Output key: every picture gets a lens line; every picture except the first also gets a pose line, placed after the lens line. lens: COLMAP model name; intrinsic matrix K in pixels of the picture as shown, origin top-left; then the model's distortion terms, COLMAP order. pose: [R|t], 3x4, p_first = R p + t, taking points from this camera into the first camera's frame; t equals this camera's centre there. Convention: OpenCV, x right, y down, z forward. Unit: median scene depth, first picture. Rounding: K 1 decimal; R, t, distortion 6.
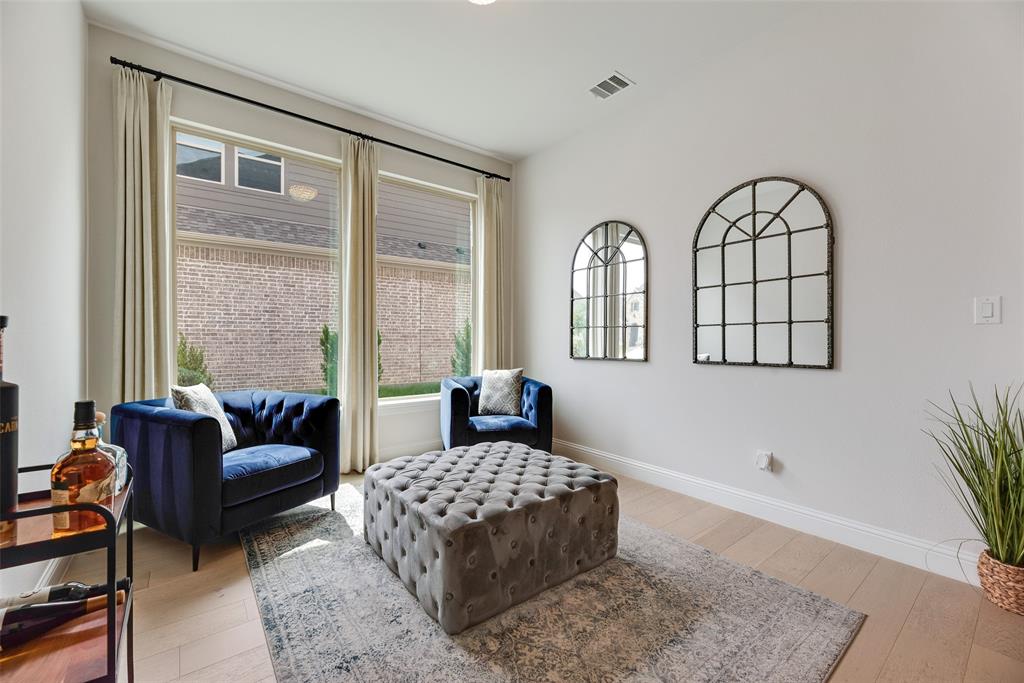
lens RADIAL K [[417.4, 0, 518.1], [0, 417.4, 341.3], [0, 0, 1]] dist [0.000768, 0.000112]
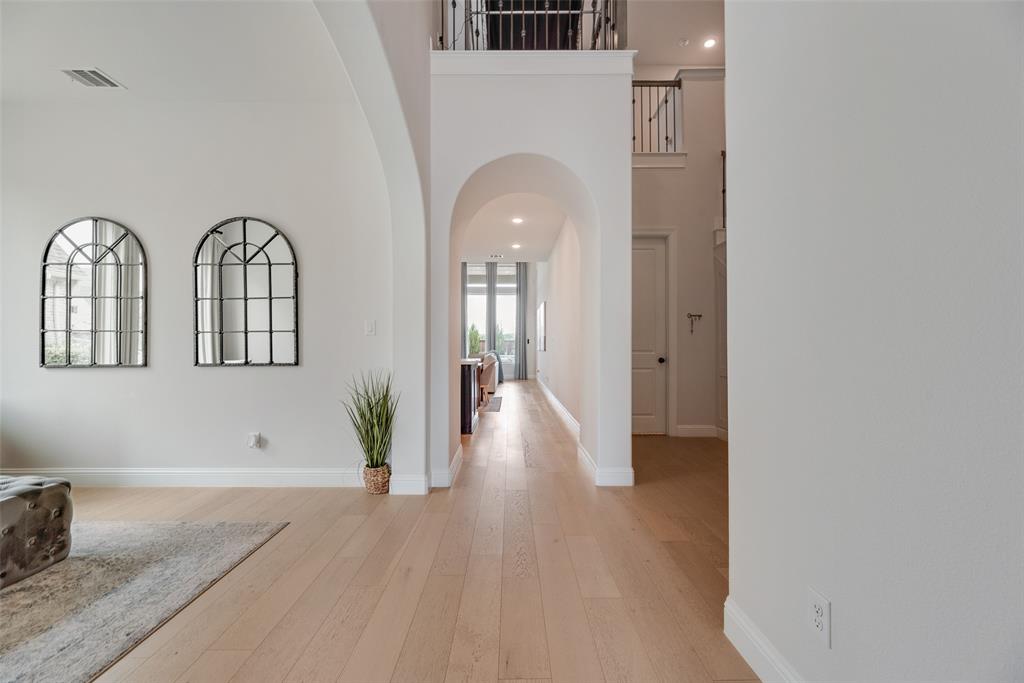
lens RADIAL K [[417.4, 0, 518.1], [0, 417.4, 341.3], [0, 0, 1]] dist [0.000768, 0.000112]
pose [[0.621826, -0.000002, 0.783156, 0.101279], [0.003746, 0.999989, -0.002971, -0.007896], [-0.783147, 0.004781, 0.621819, -0.440827]]
